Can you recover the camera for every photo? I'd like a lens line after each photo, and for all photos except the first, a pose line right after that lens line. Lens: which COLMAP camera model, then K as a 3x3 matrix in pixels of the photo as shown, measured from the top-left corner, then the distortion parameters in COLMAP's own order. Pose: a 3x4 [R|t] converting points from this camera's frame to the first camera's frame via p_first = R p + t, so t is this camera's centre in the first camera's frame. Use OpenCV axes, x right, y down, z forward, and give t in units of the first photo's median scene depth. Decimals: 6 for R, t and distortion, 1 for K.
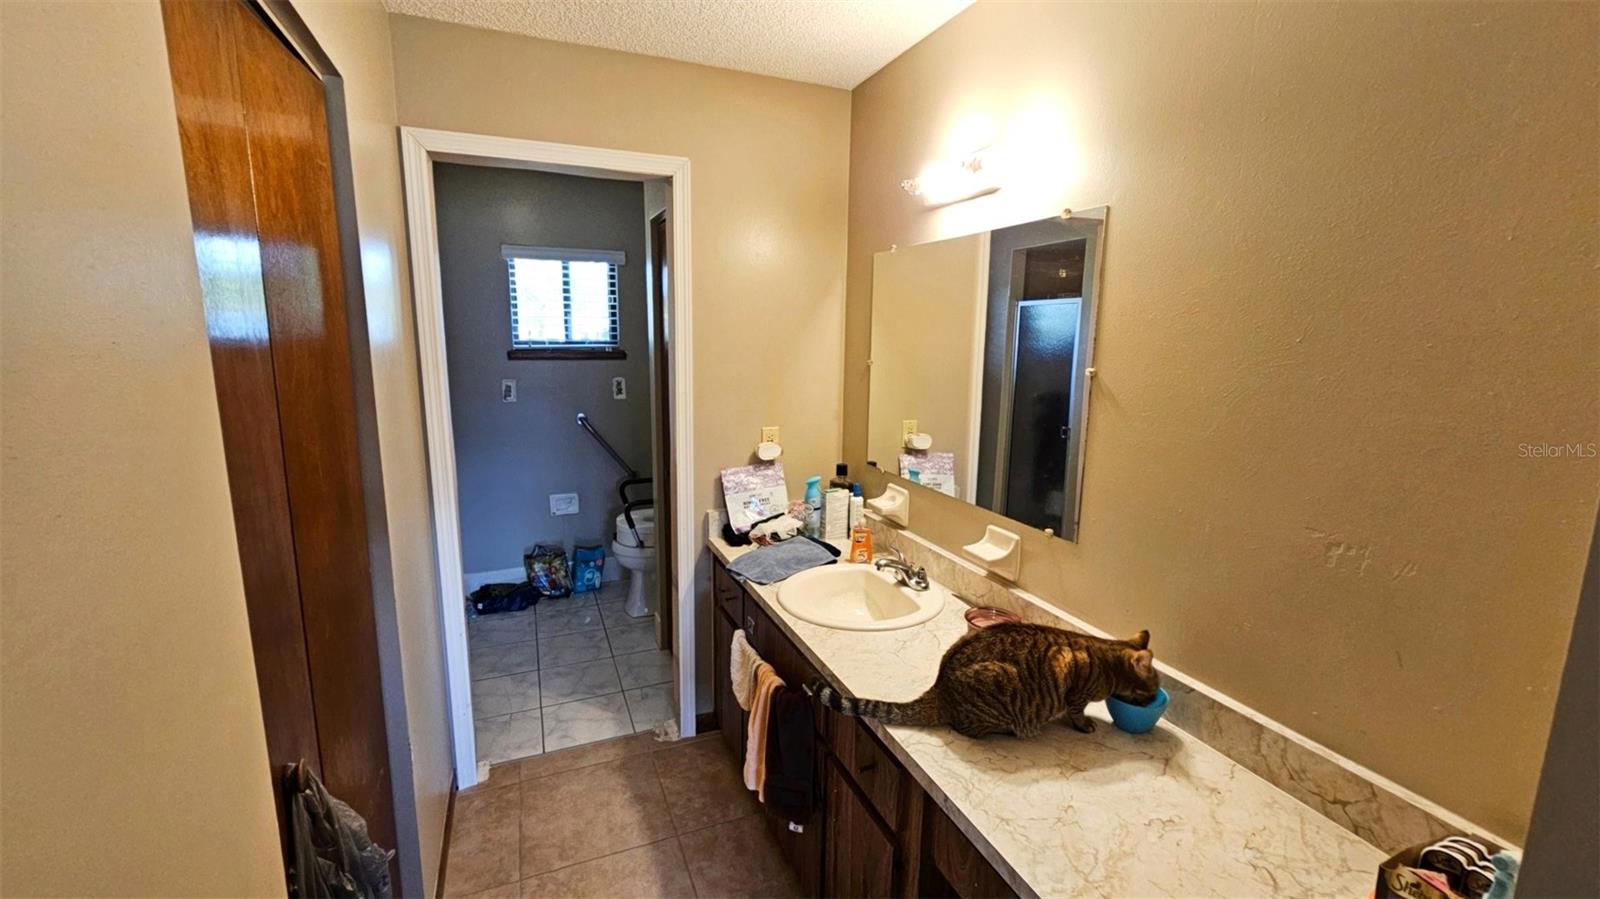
lens RADIAL K [[655.2, 0, 806.0], [0, 655.2, 445.4], [0, 0, 1]] dist [-0.000176, -0.000186]
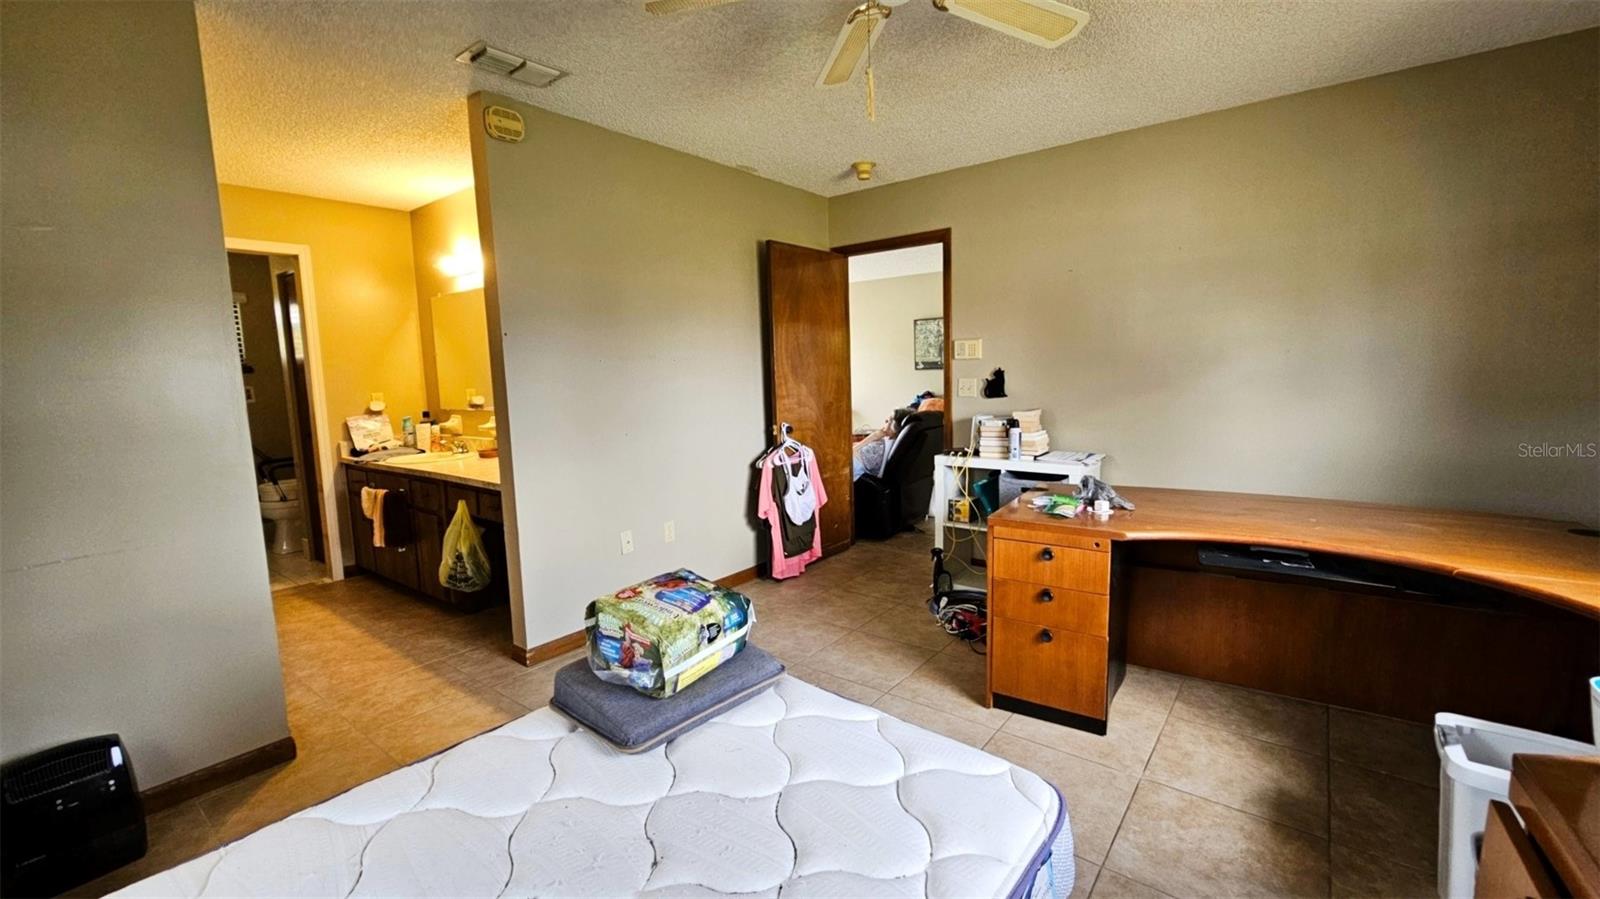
lens RADIAL K [[655.2, 0, 802.2], [0, 655.2, 443.1], [0, 0, 1]] dist [-0.000176, -0.000186]
pose [[0.880359, -0.096248, 0.464440, 0.105653], [0.127458, 0.991183, -0.036193, 0.274651], [-0.456862, 0.091060, 0.884865, -0.936367]]
